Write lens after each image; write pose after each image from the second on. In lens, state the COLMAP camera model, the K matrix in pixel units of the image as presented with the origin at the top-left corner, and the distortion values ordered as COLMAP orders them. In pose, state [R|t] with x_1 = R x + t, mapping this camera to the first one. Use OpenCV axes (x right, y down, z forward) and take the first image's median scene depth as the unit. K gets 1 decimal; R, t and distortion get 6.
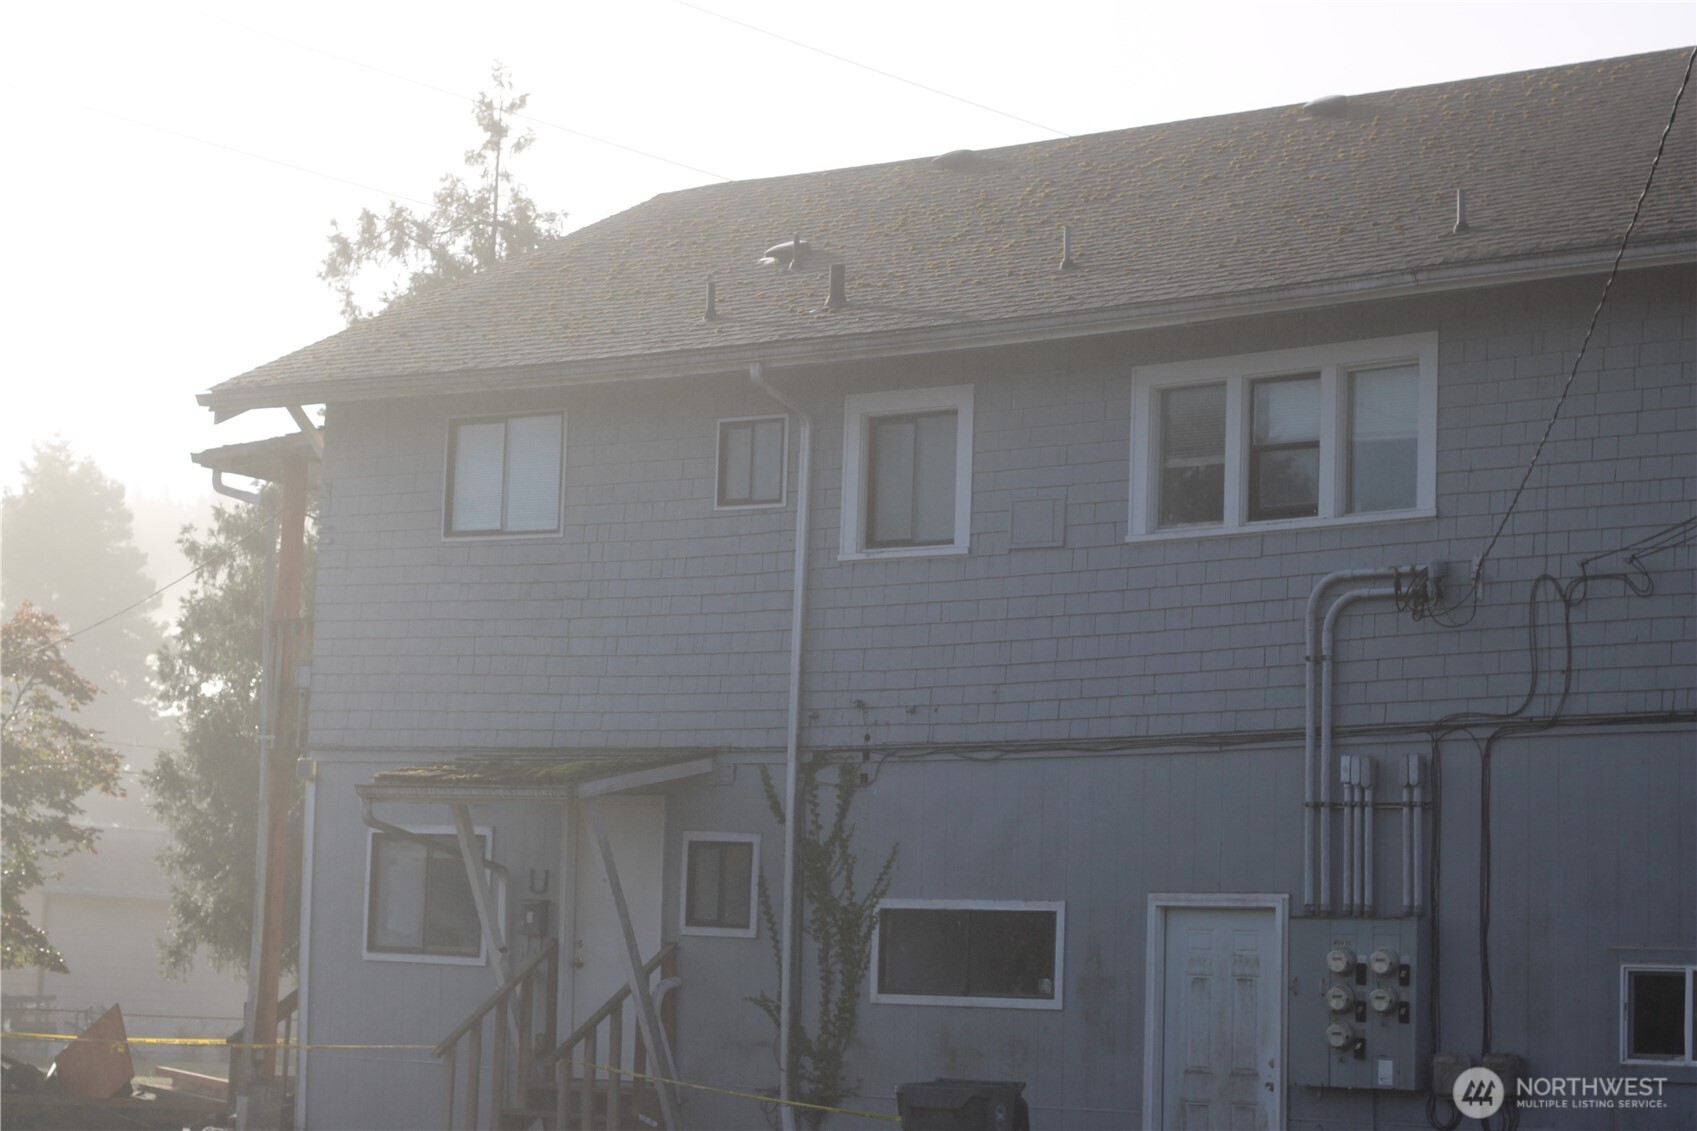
lens RADIAL K [[3815.7, 0, 848.5], [0, 3815.7, 565.5], [0, 0, 1]] dist [-0.075745, 0.286494]
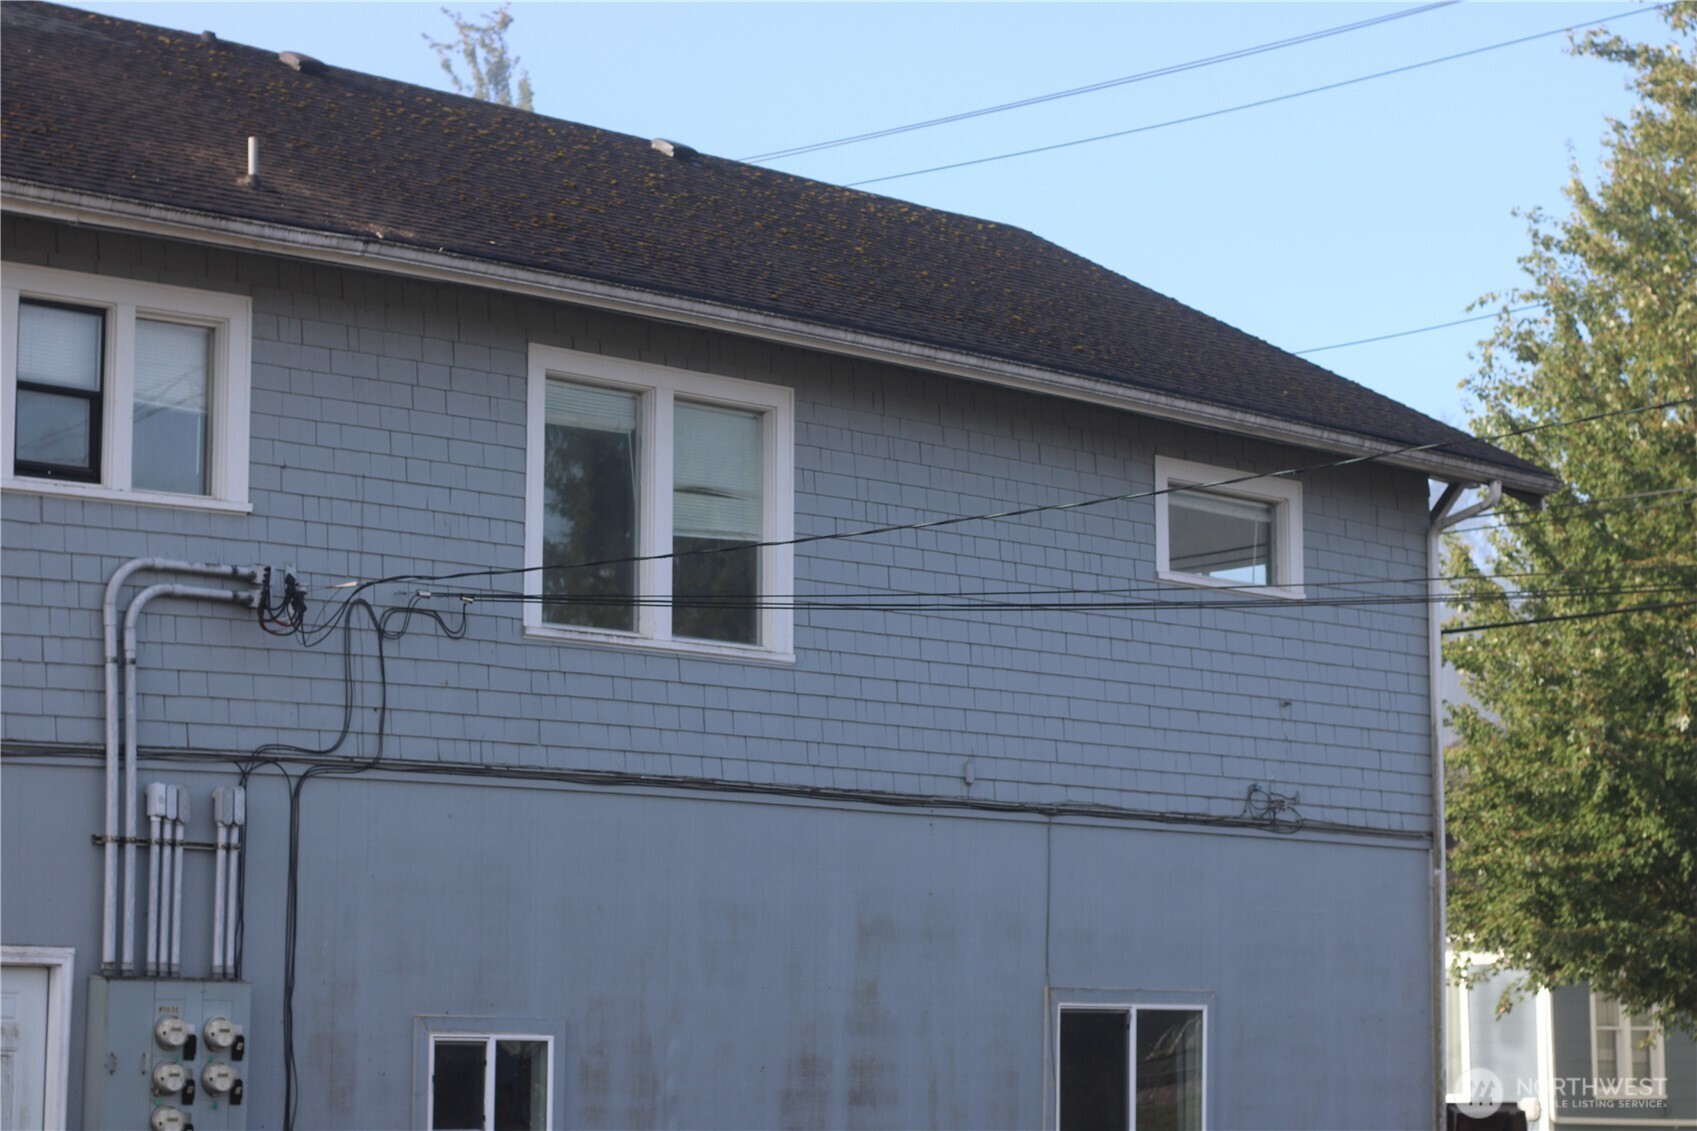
lens RADIAL K [[3815.7, 0, 848.5], [0, 3815.7, 565.5], [0, 0, 1]] dist [-0.075745, 0.286494]
pose [[0.139726, 0.096787, 0.985449, -0.680514], [-0.118695, 0.989673, -0.080372, 0.052591], [-0.983050, -0.105738, 0.149771, 0.744863]]
